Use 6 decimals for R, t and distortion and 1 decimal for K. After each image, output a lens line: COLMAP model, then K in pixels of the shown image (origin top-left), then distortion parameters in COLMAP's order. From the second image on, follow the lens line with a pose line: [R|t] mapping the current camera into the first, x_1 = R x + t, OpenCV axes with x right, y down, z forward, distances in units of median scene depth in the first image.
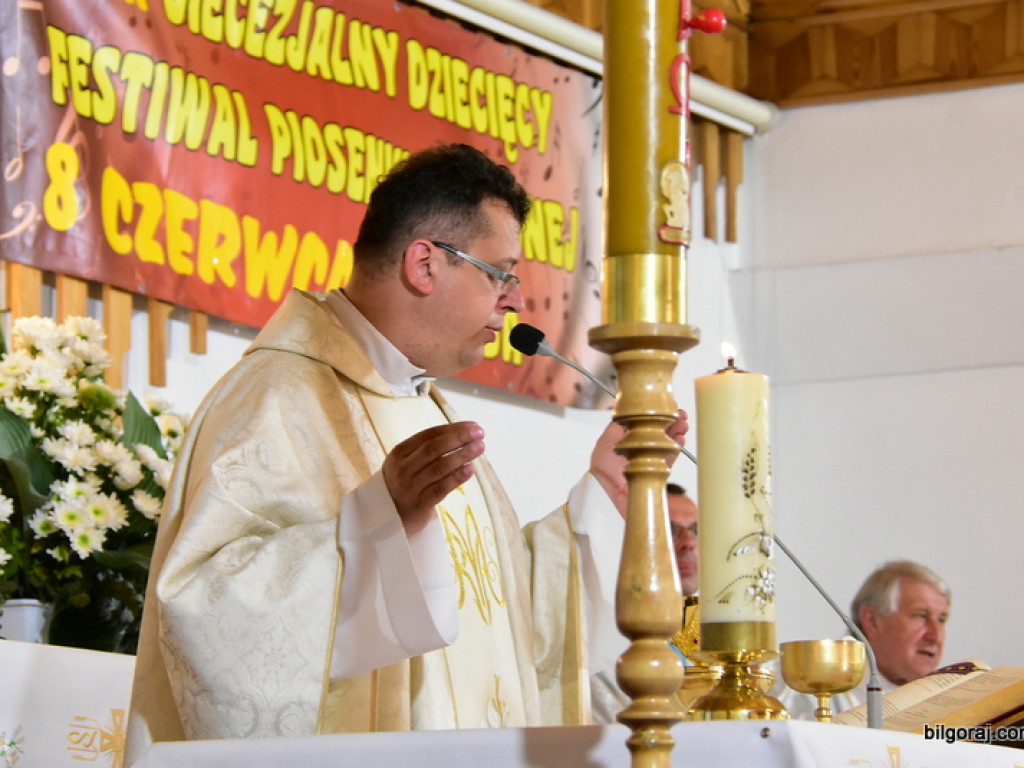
lens RADIAL K [[4116.3, 0, 512.0], [0, 4116.3, 384.0], [0, 0, 1]] dist [0.343203, 4.089985]
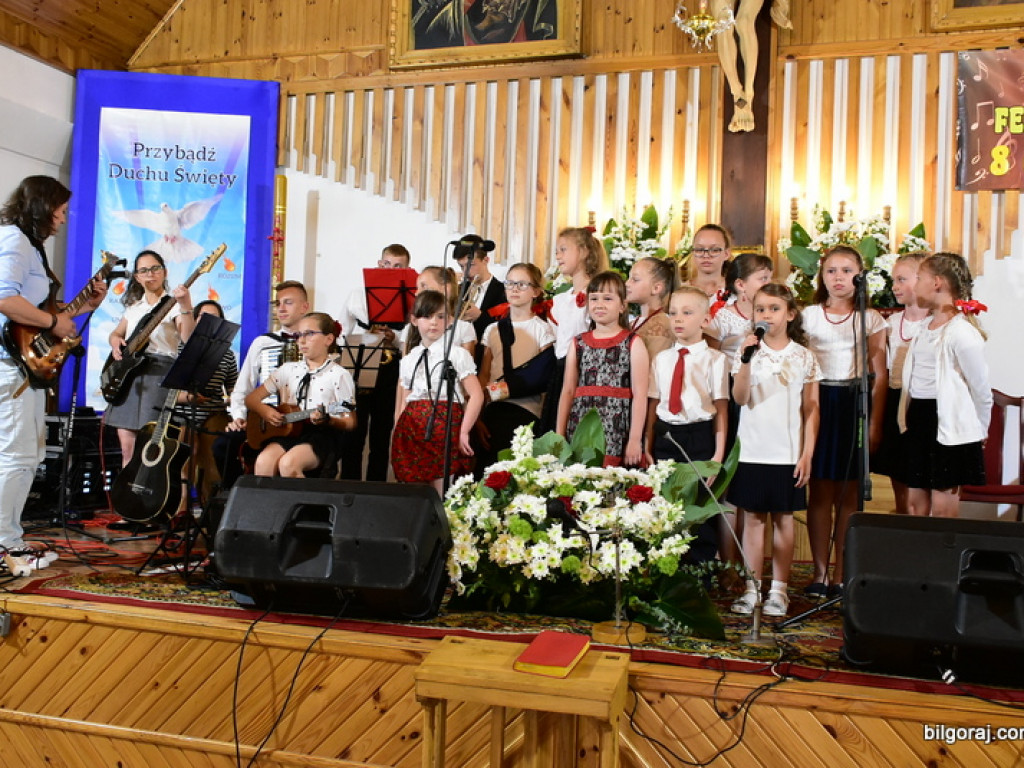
lens RADIAL K [[1062.9, 0, 521.4], [0, 1062.9, 387.9], [0, 0, 1]] dist [-0.019531, 0.006858]
pose [[0.196587, -0.008680, -0.980448, 0.544318], [0.108753, 0.993984, 0.013006, 0.064981], [0.974436, -0.109183, 0.196348, 0.469694]]
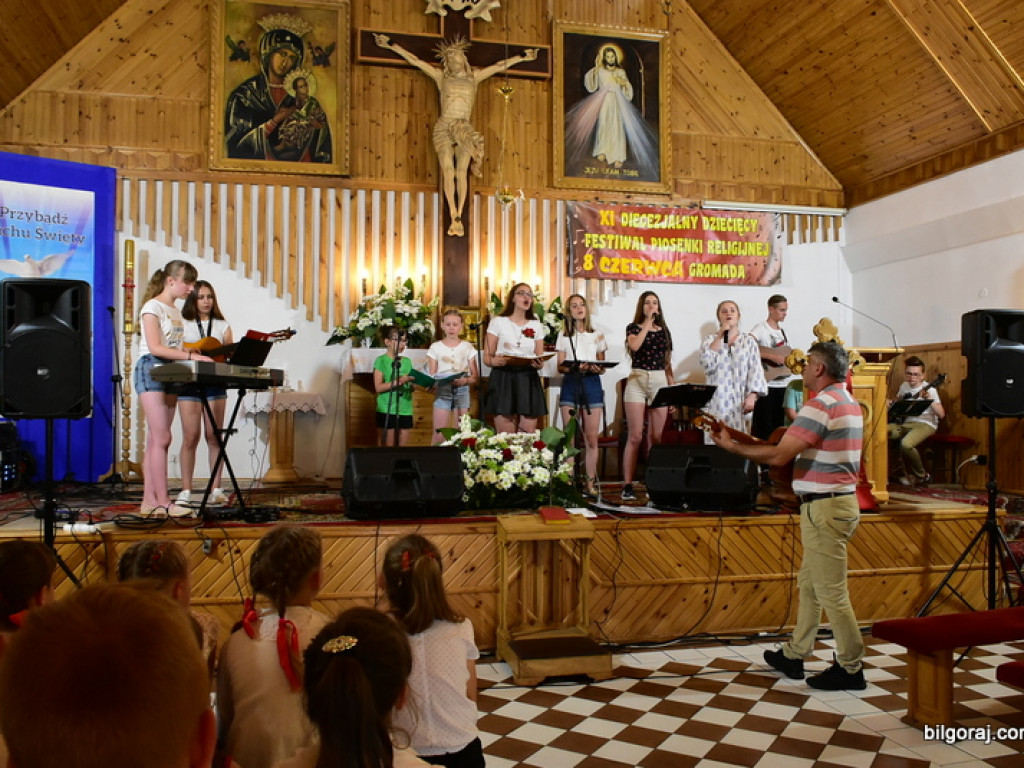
lens RADIAL K [[891.4, 0, 512.0], [0, 891.4, 384.0], [0, 0, 1]] dist [-0.042654, -0.015081]
pose [[0.668405, -0.017390, -0.743594, 0.670481], [0.106277, 0.991702, 0.072338, 0.015955], [0.736165, -0.127378, 0.664707, 0.107756]]
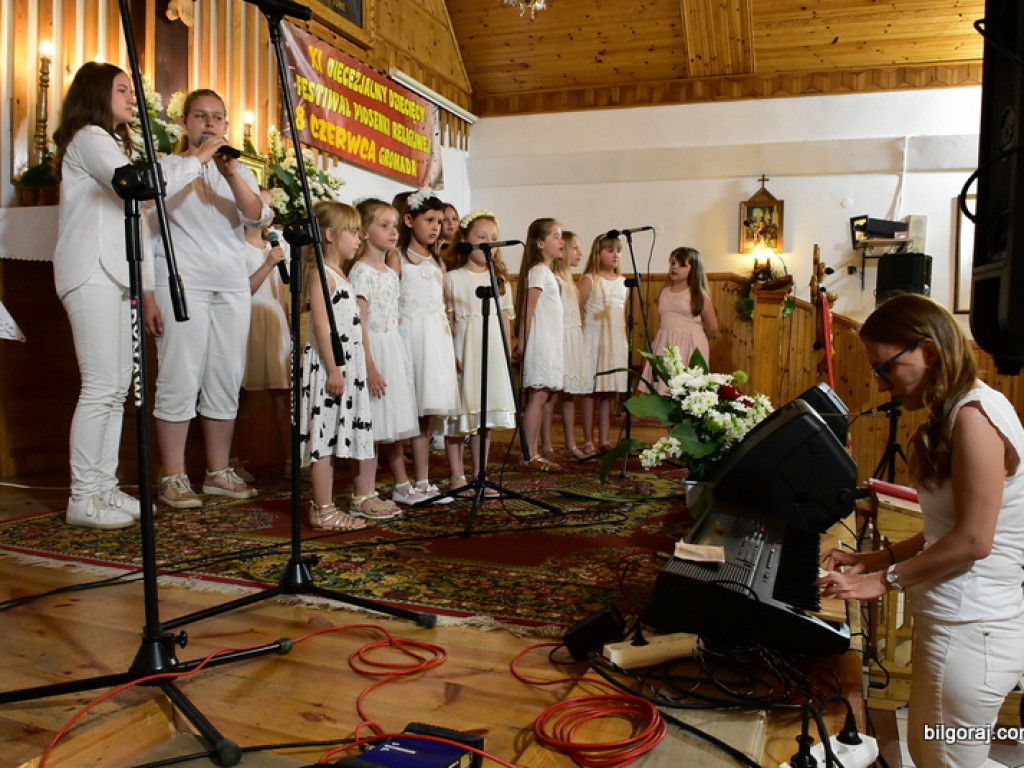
lens RADIAL K [[891.4, 0, 512.0], [0, 891.4, 384.0], [0, 0, 1]] dist [-0.042654, -0.015081]
pose [[0.990275, 0.012192, 0.138589, -0.025429], [-0.038939, 0.980630, 0.191962, 0.025747], [-0.133564, -0.195492, 0.971568, 0.140482]]
